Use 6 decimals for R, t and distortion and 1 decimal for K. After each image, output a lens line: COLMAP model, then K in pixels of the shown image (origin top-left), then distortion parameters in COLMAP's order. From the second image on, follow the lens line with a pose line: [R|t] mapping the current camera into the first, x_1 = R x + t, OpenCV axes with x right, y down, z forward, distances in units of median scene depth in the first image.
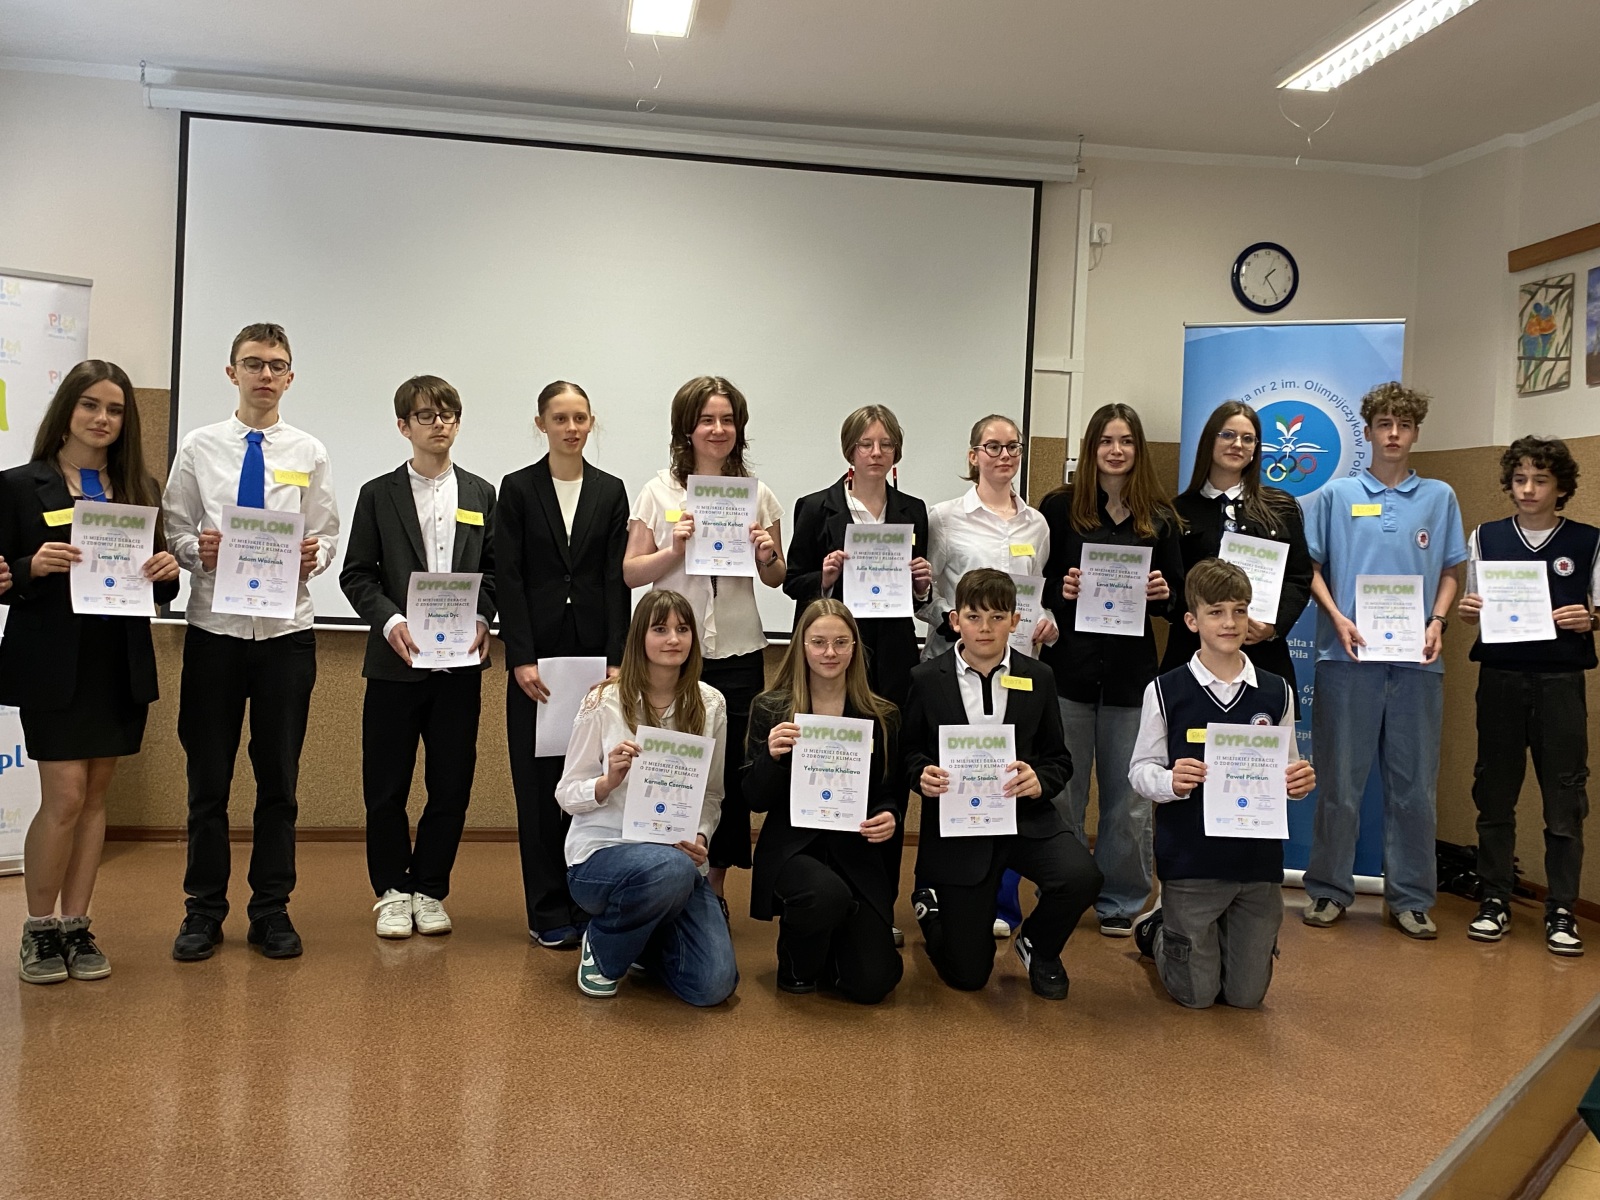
lens RADIAL K [[1592.0, 0, 776.7], [0, 1592.0, 594.5], [0, 0, 1]] dist [0.010827, 0.000000]
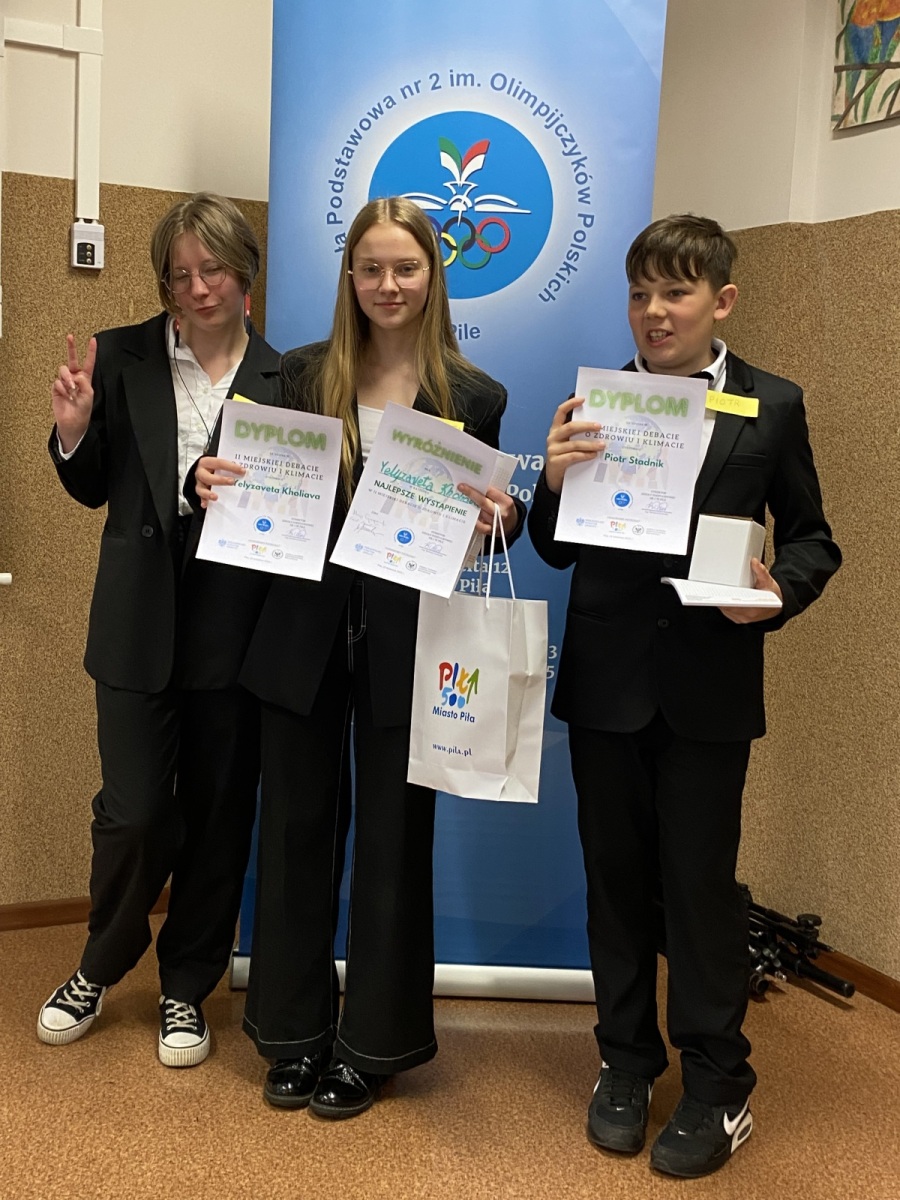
lens RADIAL K [[1469.9, 0, 449.8], [0, 1469.9, 585.0], [0, 0, 1]] dist [0.060488, 0.000000]
pose [[0.957226, -0.026093, 0.288162, 0.172312], [-0.005359, 0.994156, 0.107820, -0.017907], [-0.289291, -0.104753, 0.951492, 0.519552]]
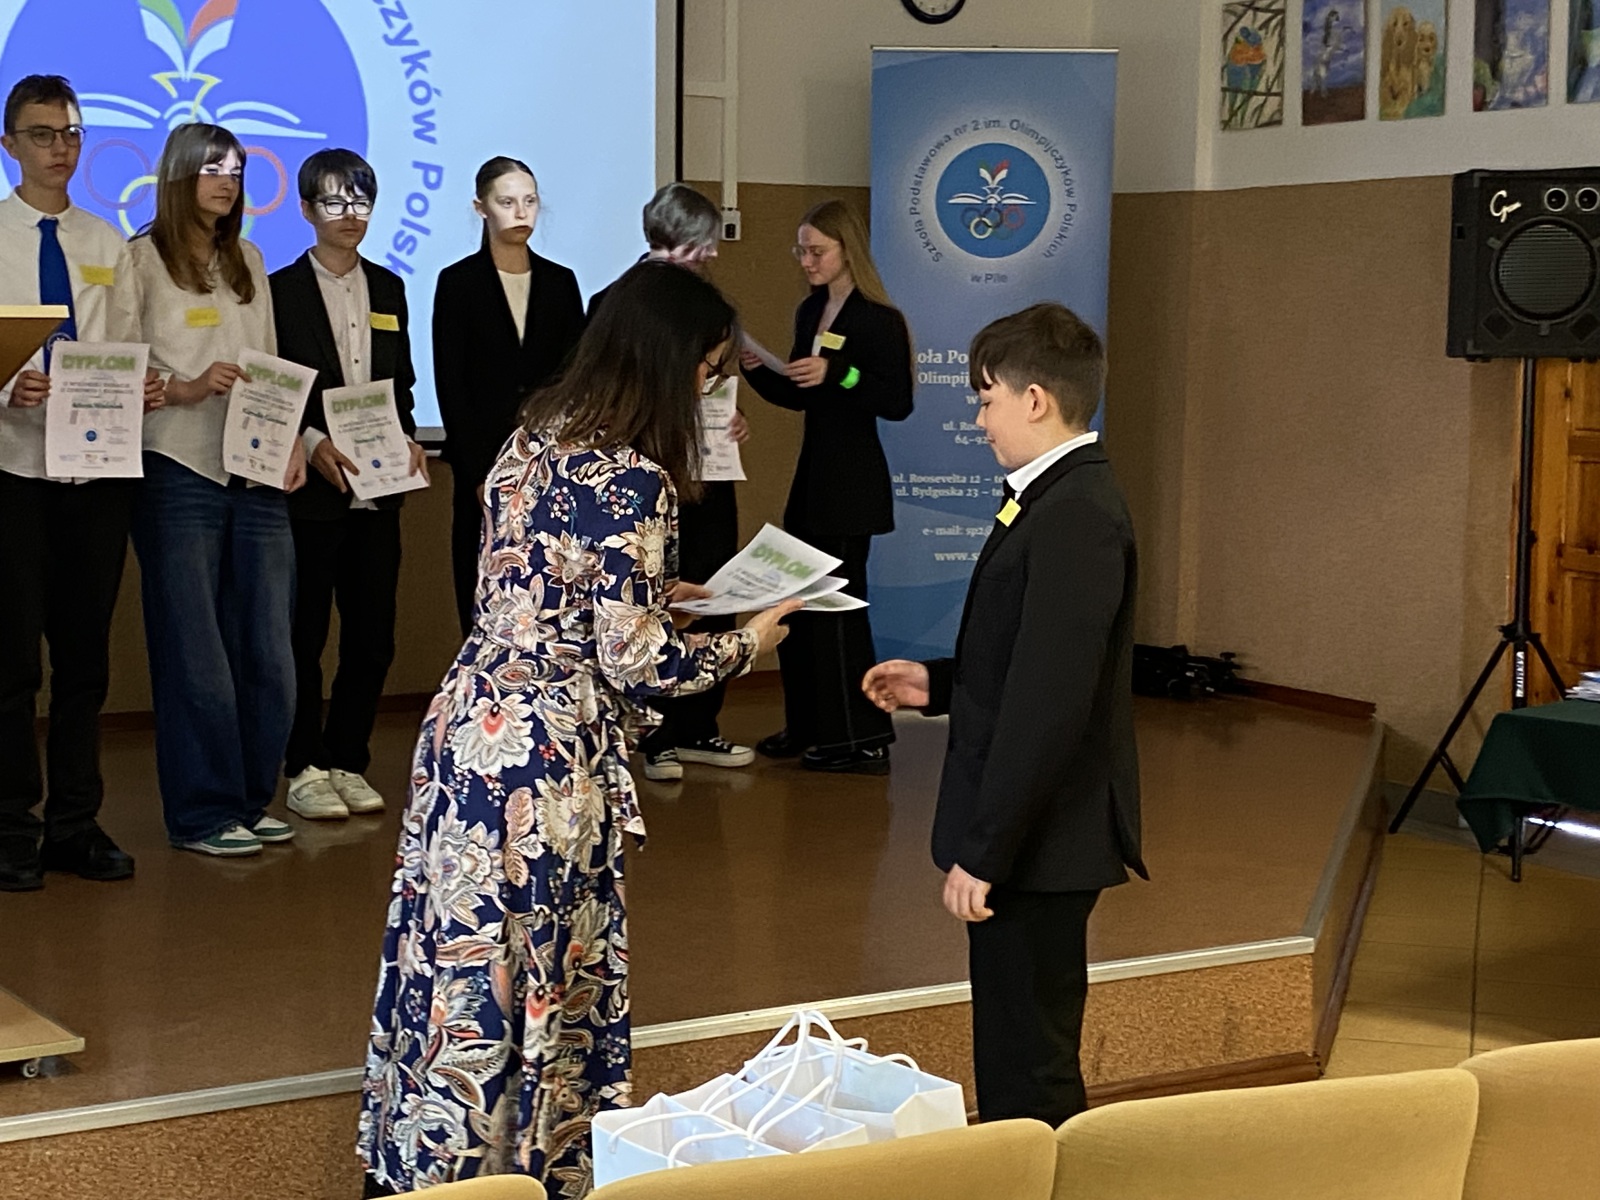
lens RADIAL K [[2780.9, 0, 776.2], [0, 2780.9, 599.4], [0, 0, 1]] dist [0.111970, 0.000000]
pose [[0.929374, -0.063216, 0.363688, -0.349617], [0.028536, 0.994583, 0.099954, -0.031159], [-0.368036, -0.082517, 0.926143, -0.366333]]
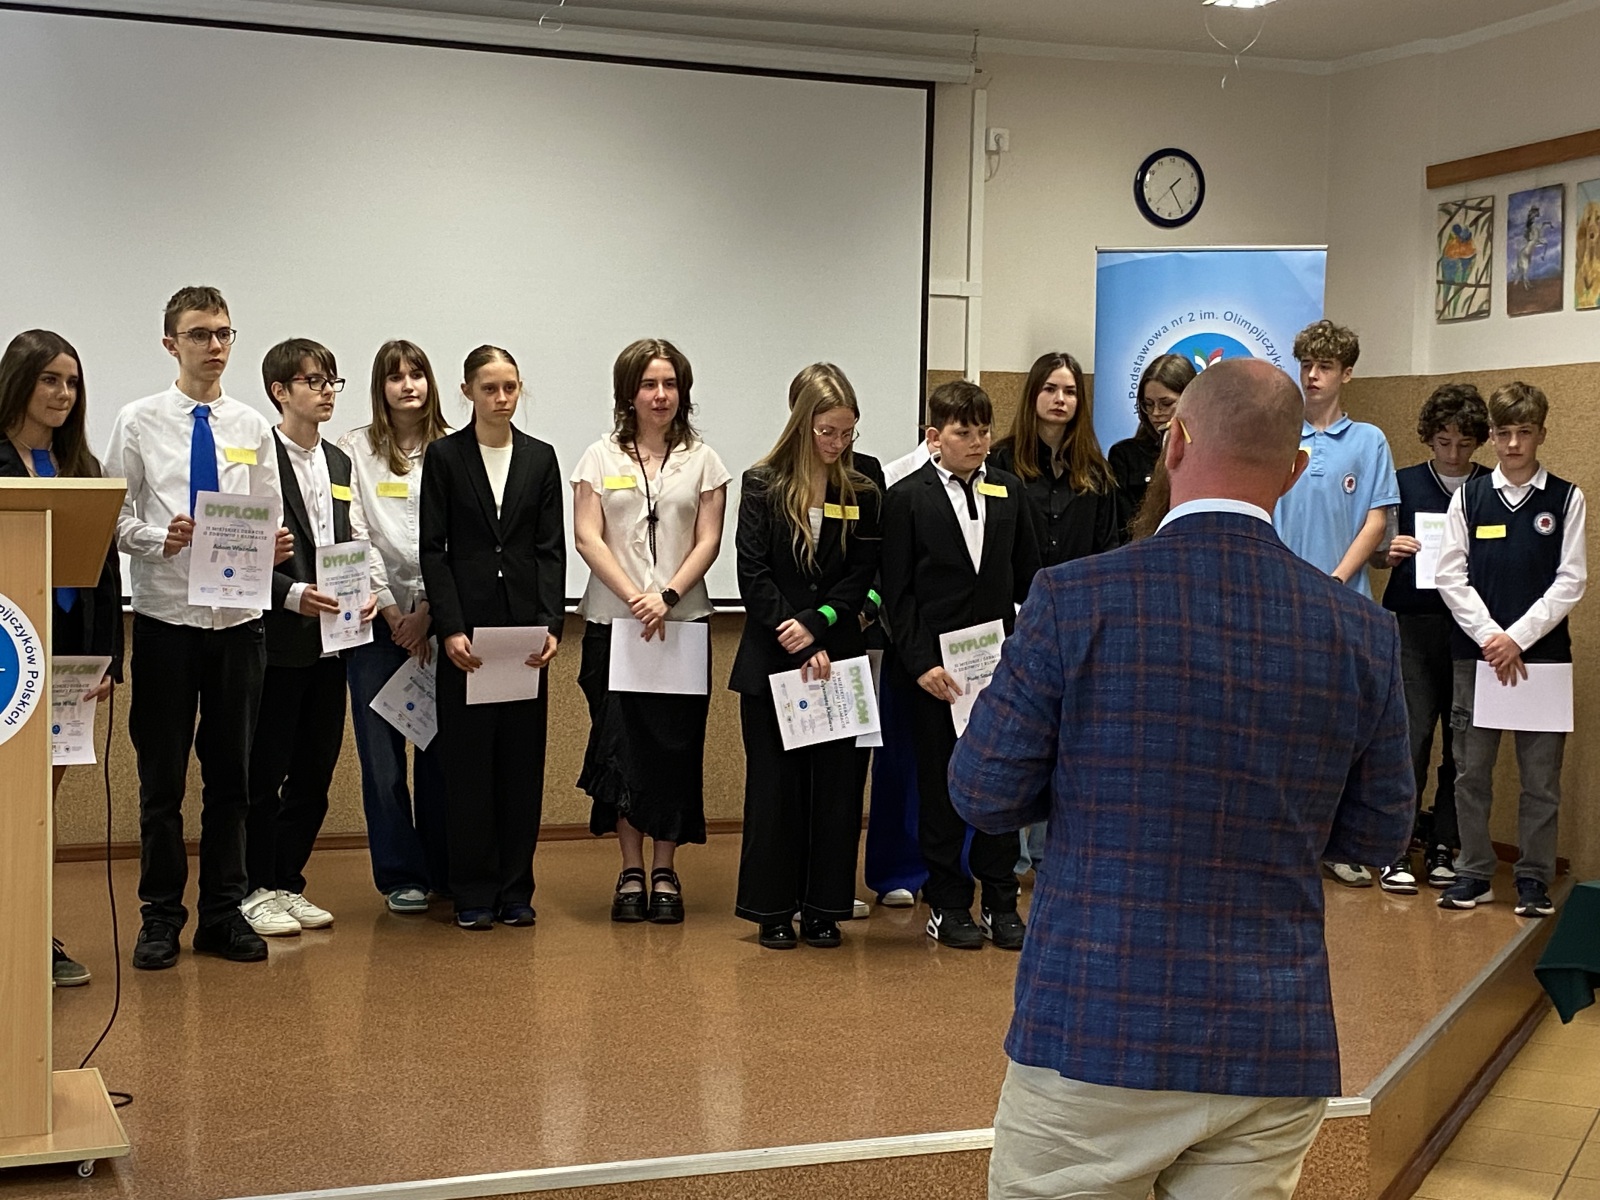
lens RADIAL K [[2351.5, 0, 764.1], [0, 2351.5, 647.6], [0, 0, 1]] dist [0.056695, 0.000000]
pose [[0.983063, -0.034752, 0.179942, -0.190437], [0.024285, 0.997900, 0.060047, -0.027105], [-0.181651, -0.054660, 0.981843, -0.320232]]
